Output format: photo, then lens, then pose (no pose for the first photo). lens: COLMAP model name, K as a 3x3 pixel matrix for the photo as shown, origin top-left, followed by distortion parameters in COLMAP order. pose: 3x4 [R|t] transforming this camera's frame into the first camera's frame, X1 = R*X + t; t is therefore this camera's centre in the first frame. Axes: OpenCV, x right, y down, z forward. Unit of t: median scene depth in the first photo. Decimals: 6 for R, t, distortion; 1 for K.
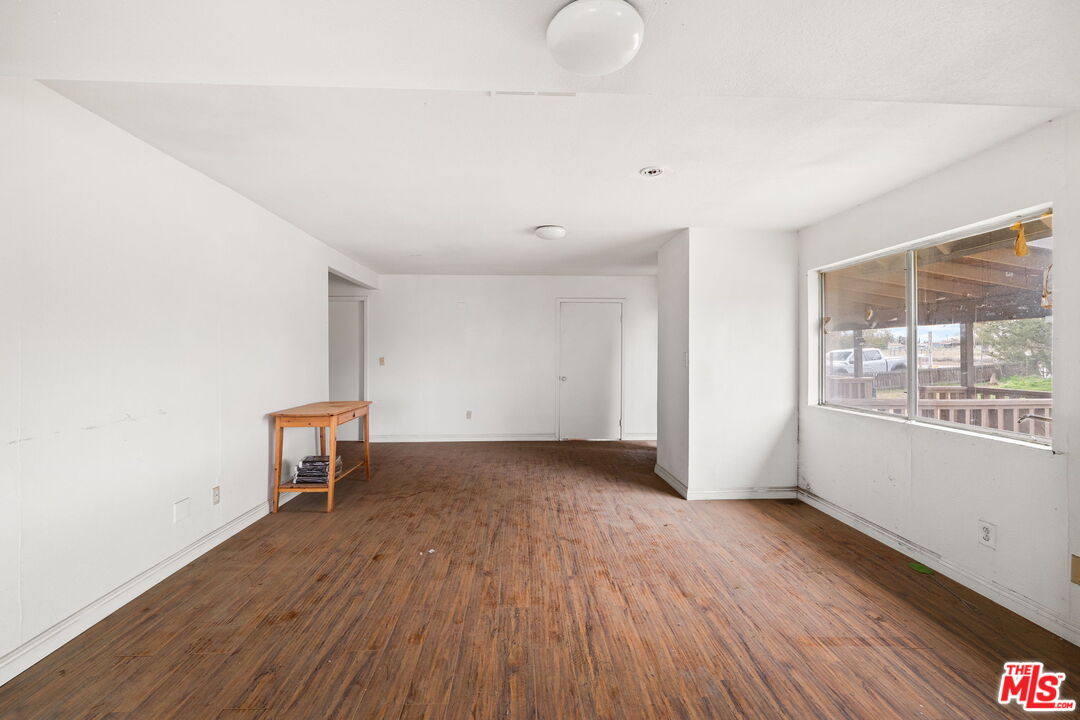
lens RADIAL K [[438.9, 0, 540.0], [0, 438.9, 360.0], [0, 0, 1]] dist [-0.011537, 0.000206]
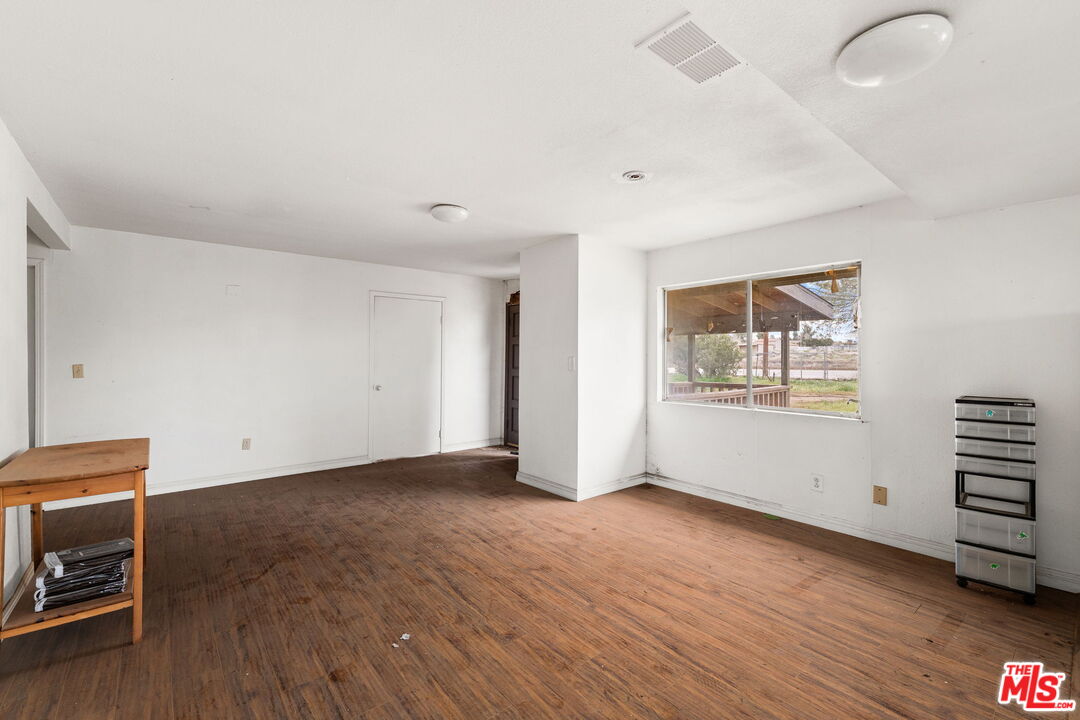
lens RADIAL K [[459.8, 0, 537.5], [0, 459.8, 363.8], [0, 0, 1]] dist [-0.004788, -0.000278]
pose [[0.800074, -0.008839, 0.599836, -0.518854], [0.009470, 0.999953, 0.002103, -0.005384], [-0.599826, 0.003998, 0.800120, 0.274535]]
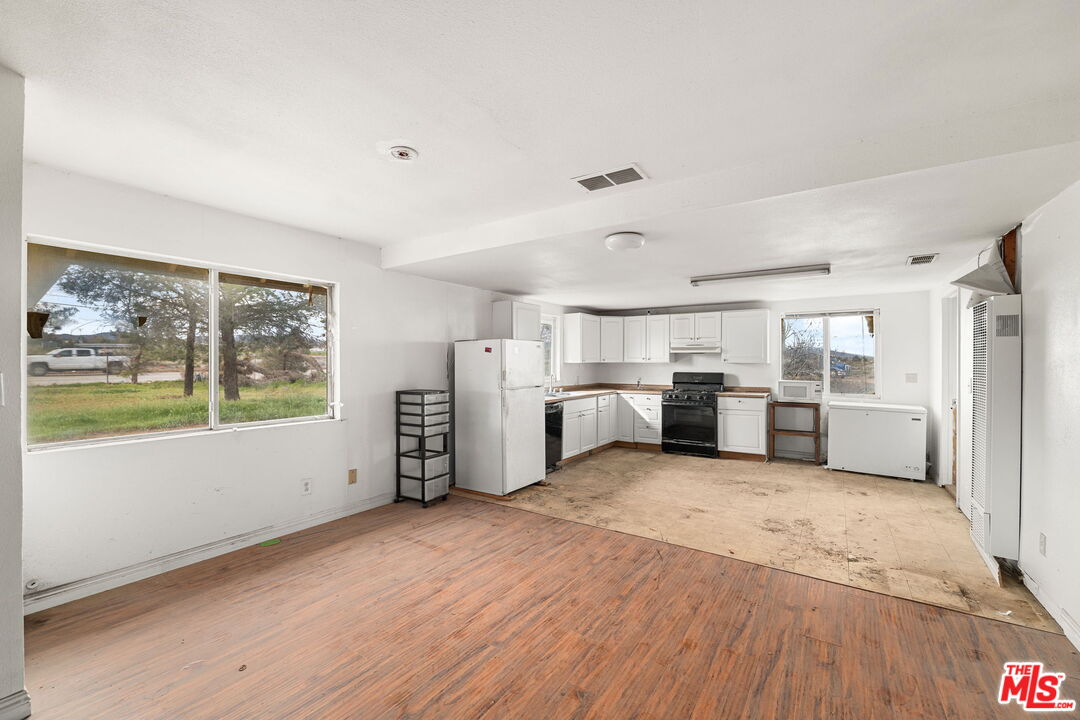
lens RADIAL K [[438.9, 0, 540.0], [0, 438.9, 360.0], [0, 0, 1]] dist [-0.011537, 0.000206]
pose [[-0.800519, -0.002078, 0.599303, -0.434417], [0.005293, 0.999930, 0.010538, -0.040530], [-0.599284, 0.011608, -0.800453, 1.426097]]
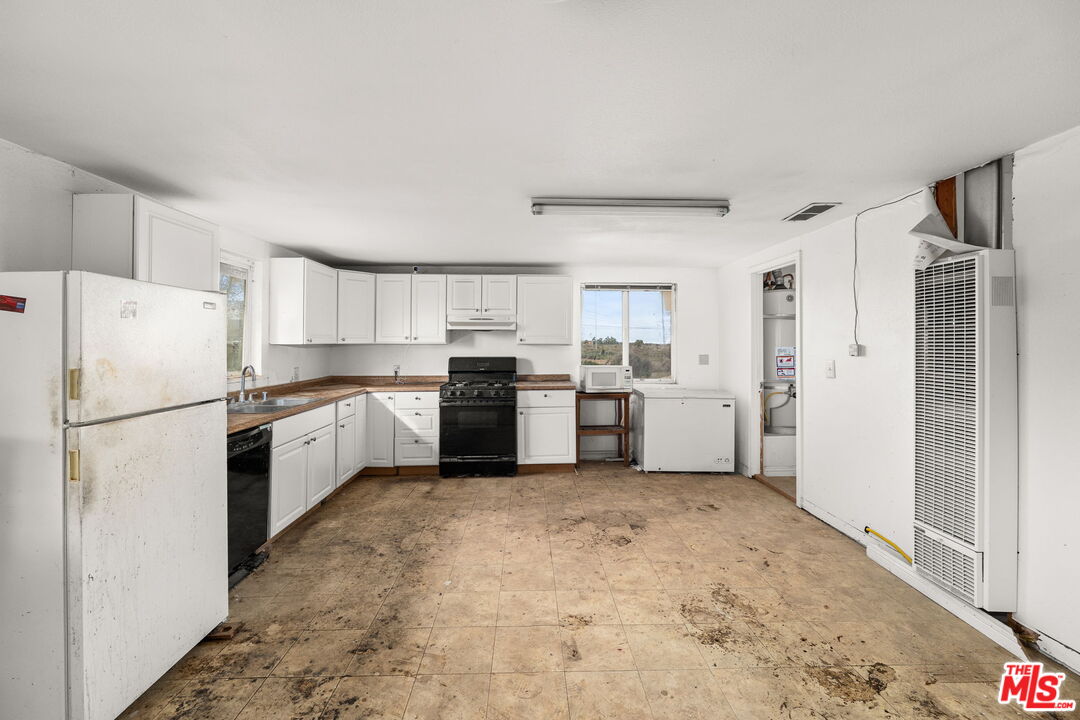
lens RADIAL K [[442.8, 0, 537.0], [0, 442.8, 337.2], [0, 0, 1]] dist [-0.001426, -0.000058]
pose [[-0.999735, -0.003442, 0.022773, 0.054833], [-0.003407, 0.999993, 0.001584, -0.025771], [-0.022779, 0.001506, -0.999739, 0.755301]]
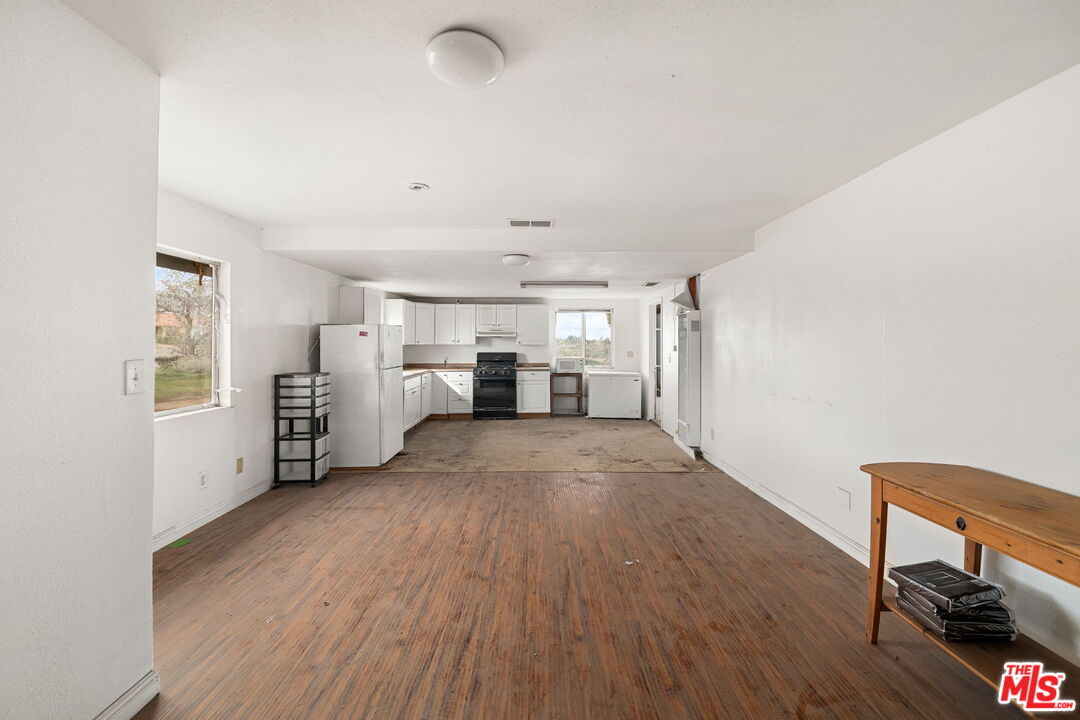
lens RADIAL K [[442.8, 0, 537.0], [0, 442.8, 337.2], [0, 0, 1]] dist [-0.001426, -0.000058]
pose [[-0.999071, -0.004929, 0.042821, -0.086547], [-0.004782, 0.999982, 0.003525, -0.057679], [-0.042838, 0.003317, -0.999077, 1.970266]]
